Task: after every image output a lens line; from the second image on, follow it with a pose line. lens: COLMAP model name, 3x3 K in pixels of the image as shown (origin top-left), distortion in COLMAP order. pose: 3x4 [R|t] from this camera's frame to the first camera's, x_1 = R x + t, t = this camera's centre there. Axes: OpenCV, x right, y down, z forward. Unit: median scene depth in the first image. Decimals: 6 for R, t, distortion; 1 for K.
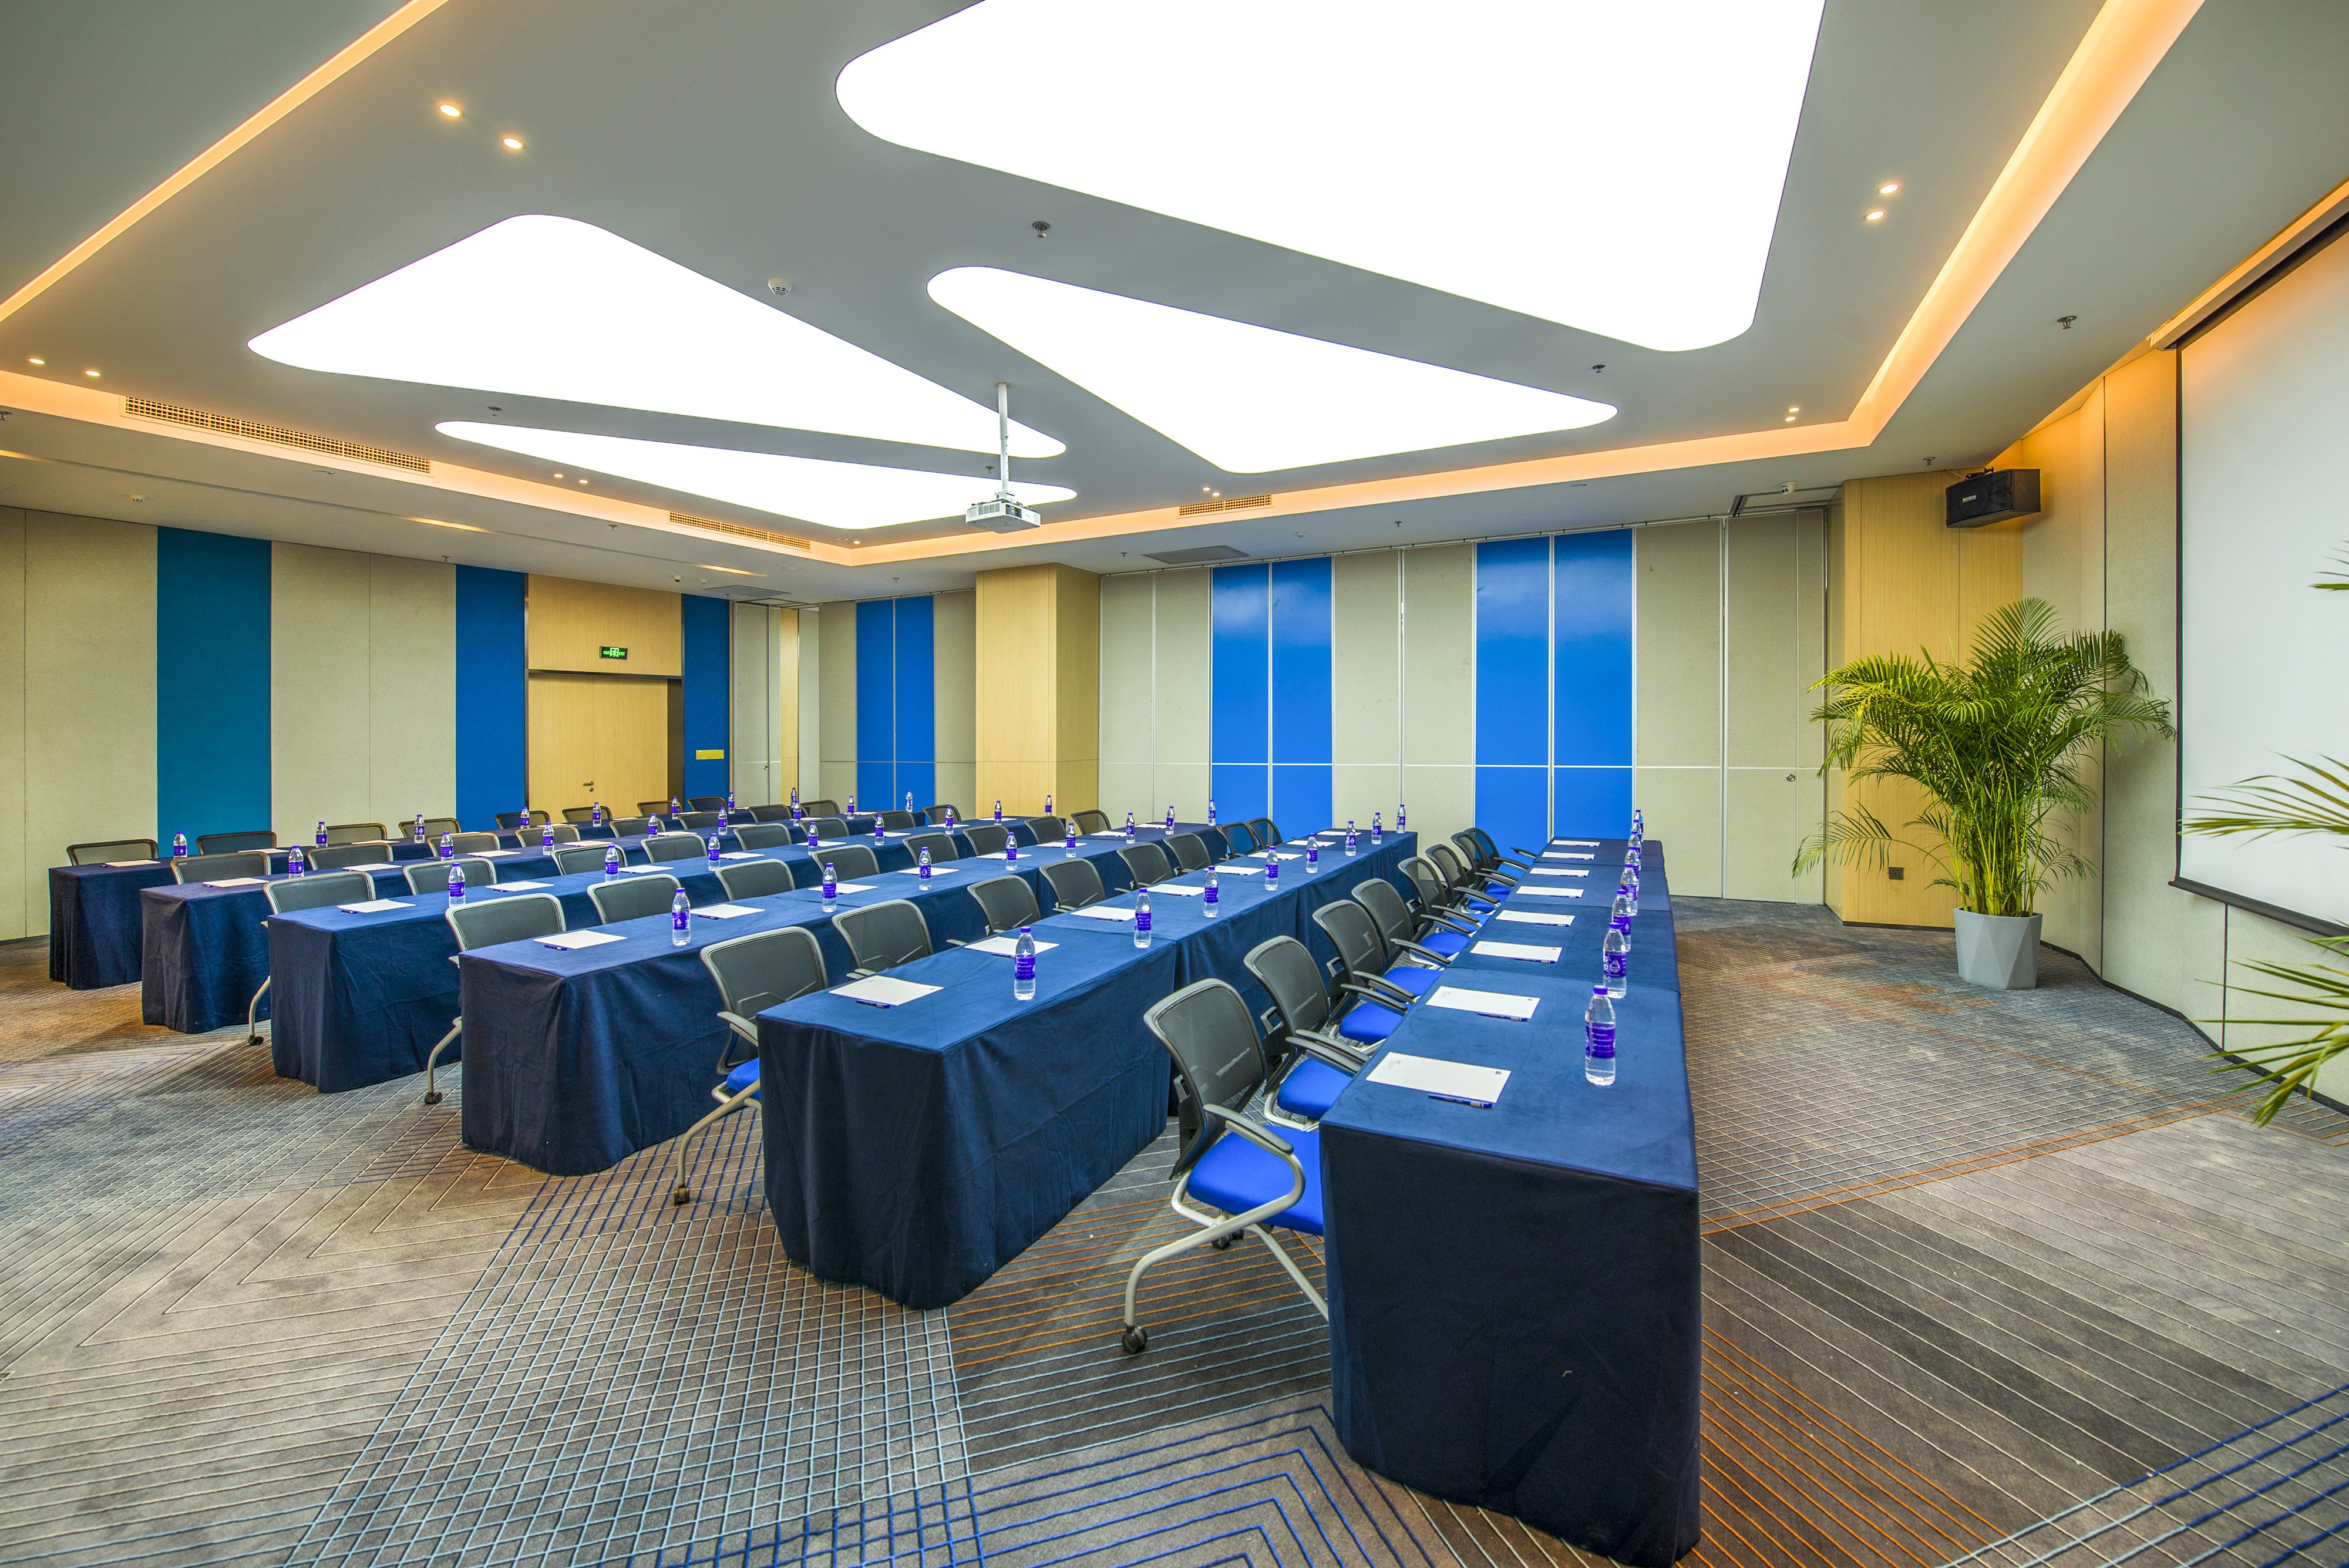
lens RADIAL K [[961.4, 0, 1171.9], [0, 961.4, 732.5], [0, 0, 1]] dist [-0.001068, -0.000138]
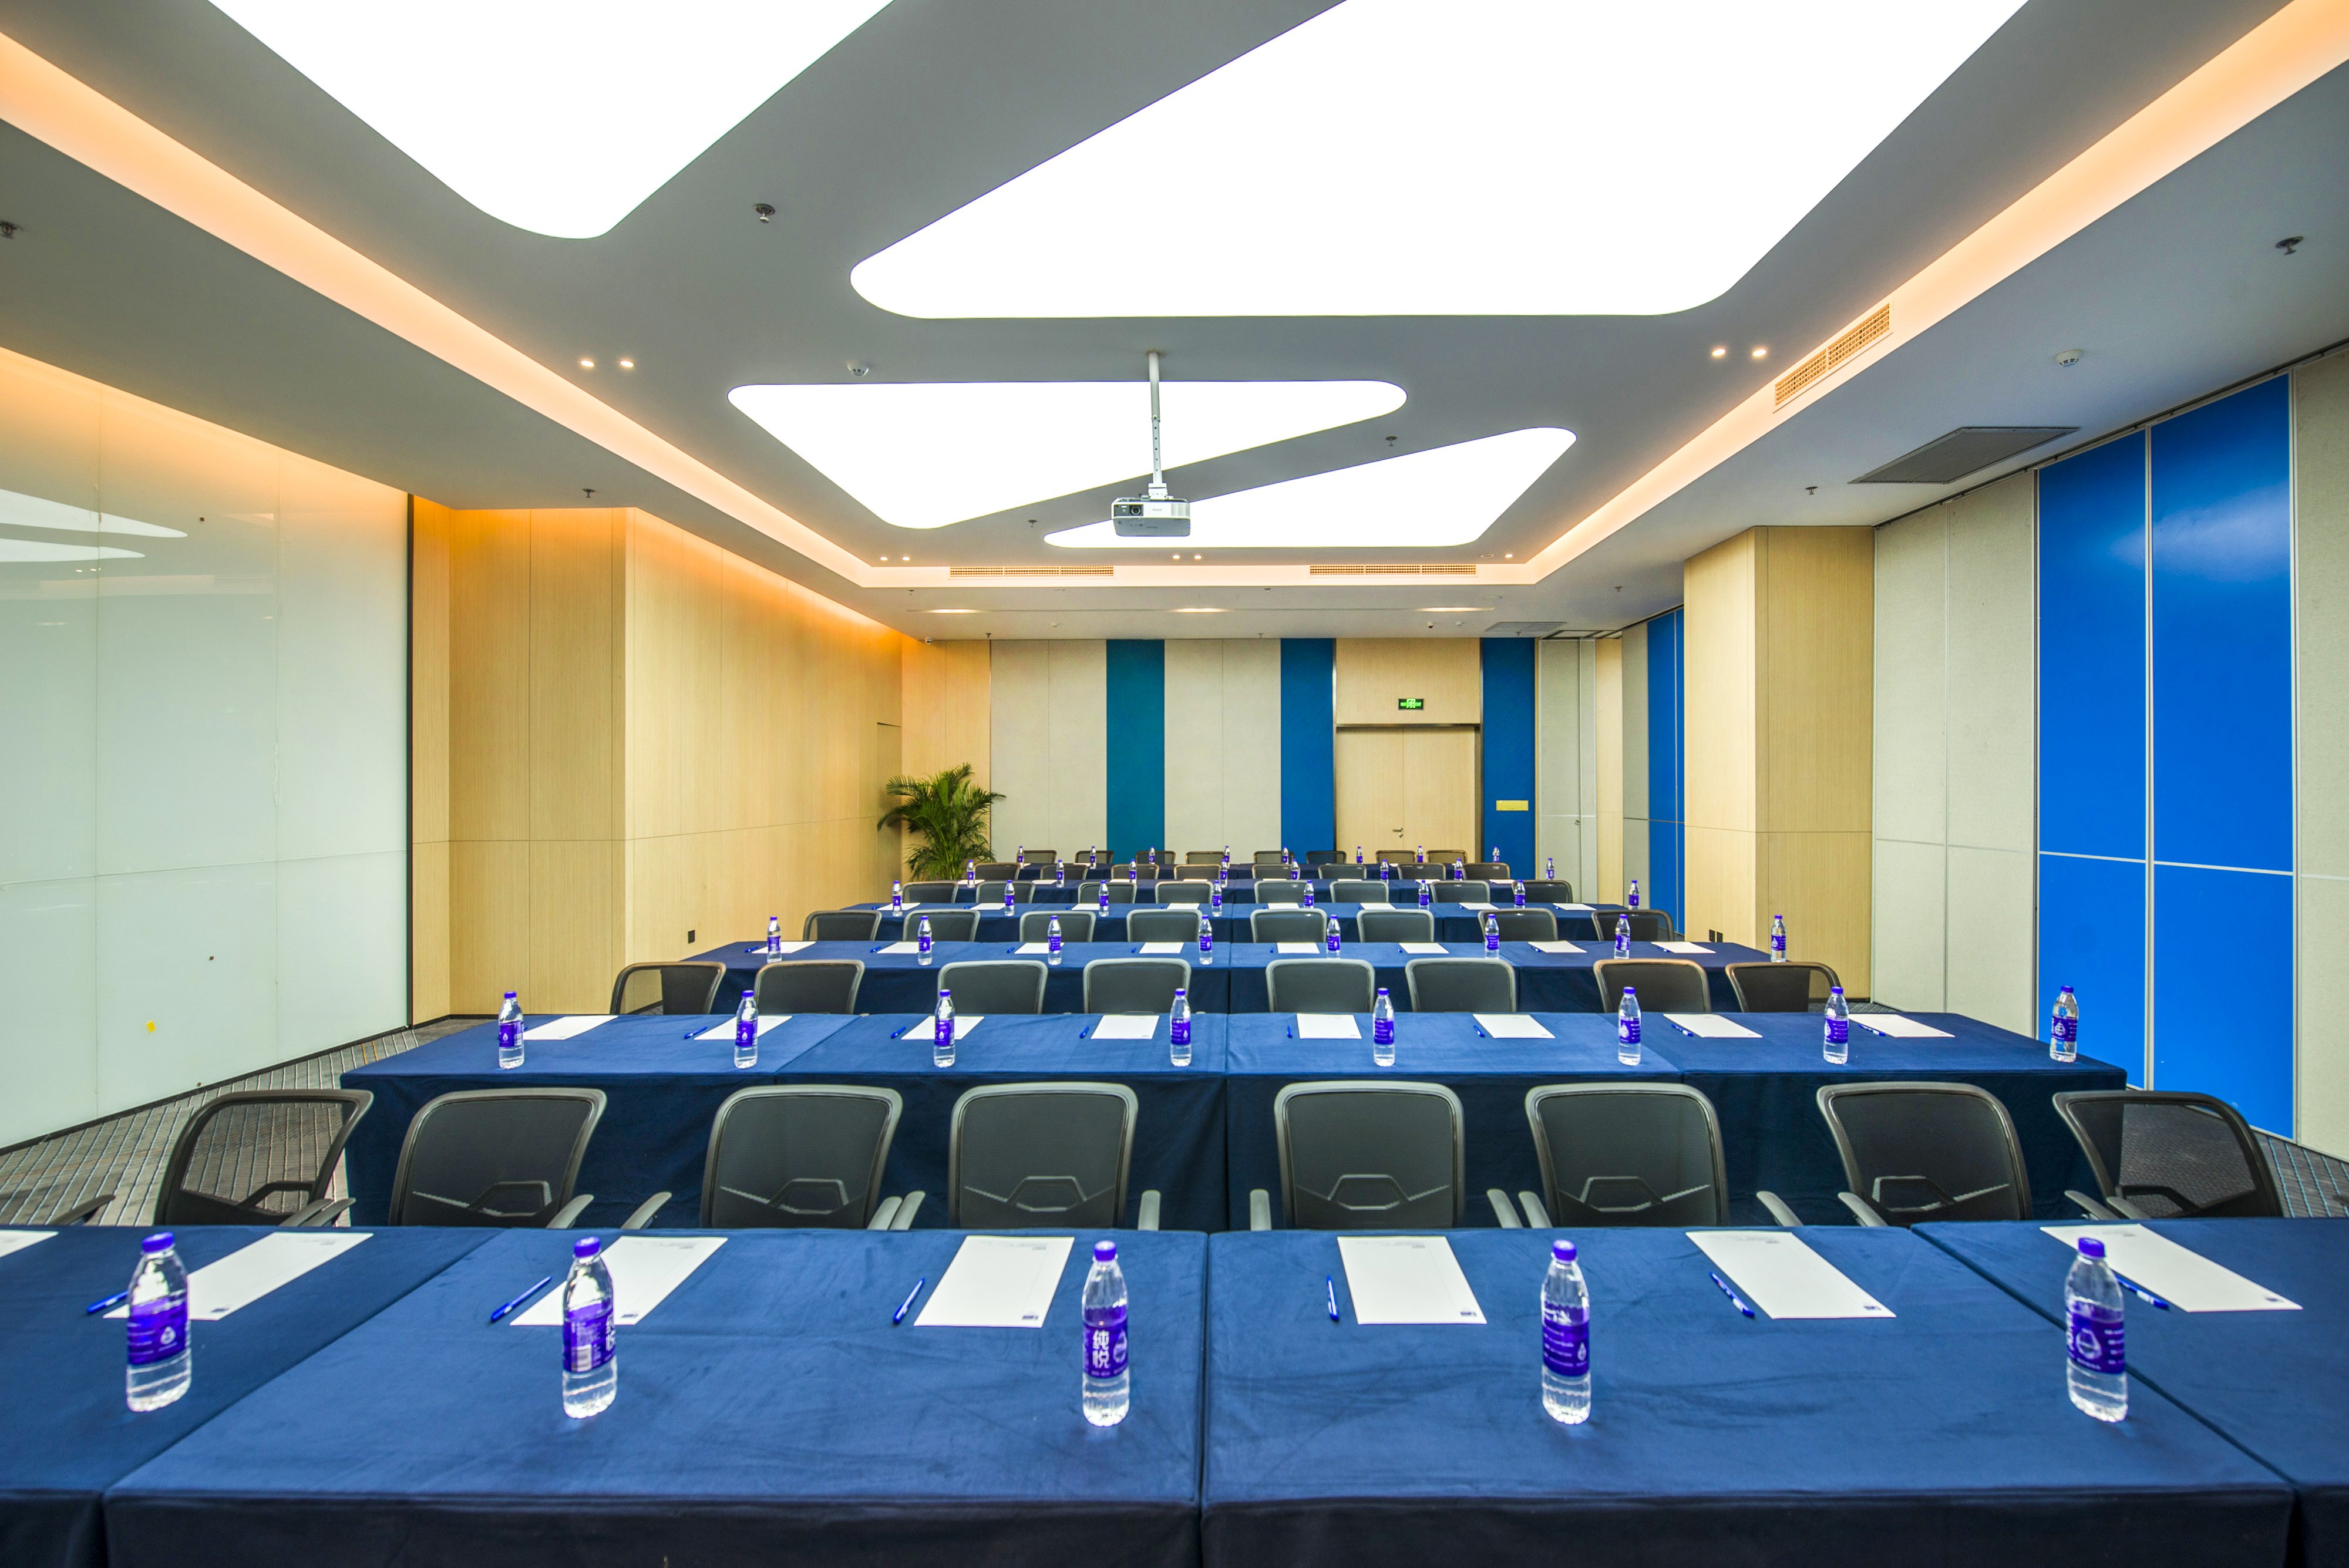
lens RADIAL K [[993.4, 0, 1174.5], [0, 993.4, 784.0], [0, 0, 1]] dist [-0.013348, -0.000221]
pose [[0.445482, 0.010948, -0.895224, 0.304858], [-0.005283, 0.999940, 0.009599, -0.007132], [0.895275, 0.000453, 0.445514, 0.350961]]
